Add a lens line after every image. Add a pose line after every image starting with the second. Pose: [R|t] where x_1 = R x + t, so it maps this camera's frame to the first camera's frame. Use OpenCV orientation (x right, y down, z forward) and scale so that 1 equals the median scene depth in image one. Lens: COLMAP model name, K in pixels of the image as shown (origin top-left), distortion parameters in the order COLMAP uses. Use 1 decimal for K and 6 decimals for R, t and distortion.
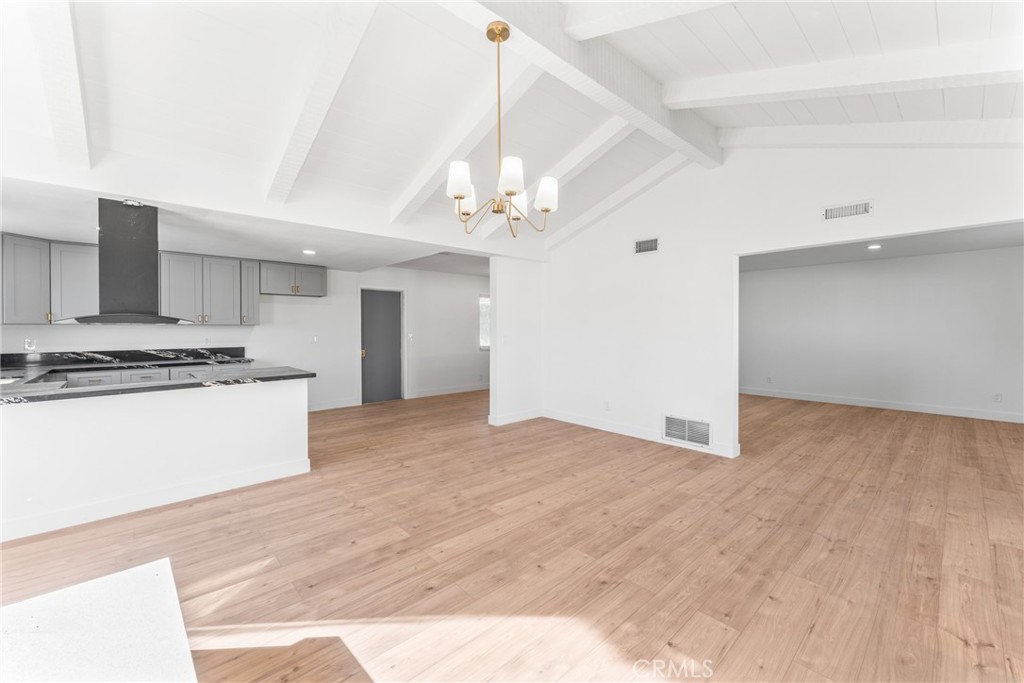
lens RADIAL K [[411.0, 0, 507.4], [0, 411.0, 336.5], [0, 0, 1]] dist [0.004499, -0.001022]
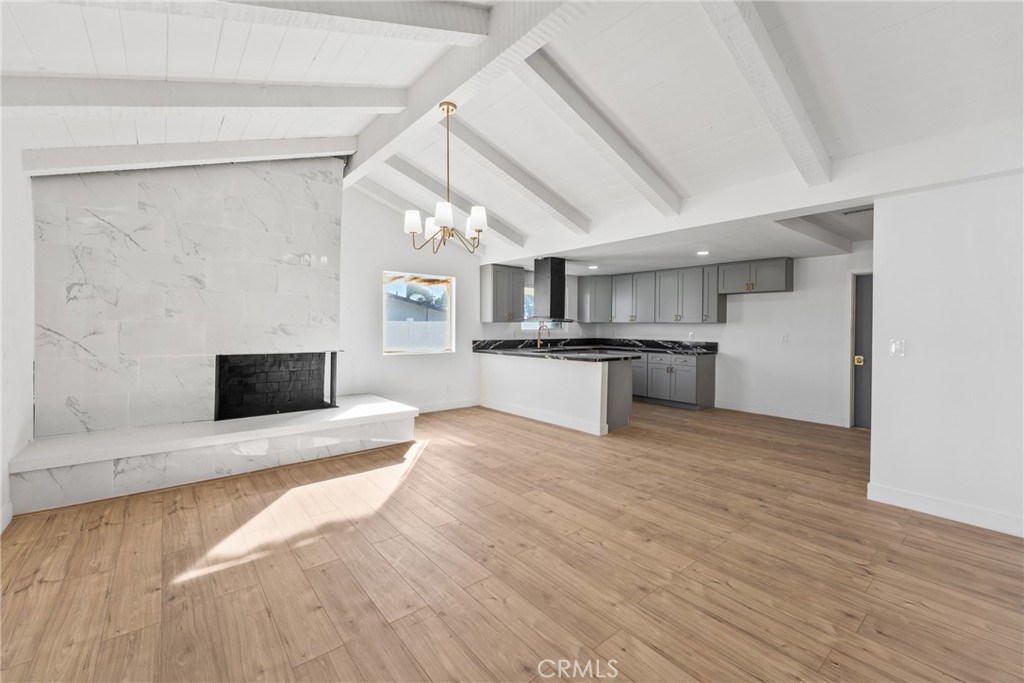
lens RADIAL K [[411.0, 0, 510.1], [0, 411.0, 335.5], [0, 0, 1]] dist [0.004499, -0.001022]
pose [[-0.038750, 0.025291, -0.998929, 0.844502], [-0.028843, 0.999235, 0.026417, -0.011304], [0.998833, 0.029836, -0.037991, 0.794177]]
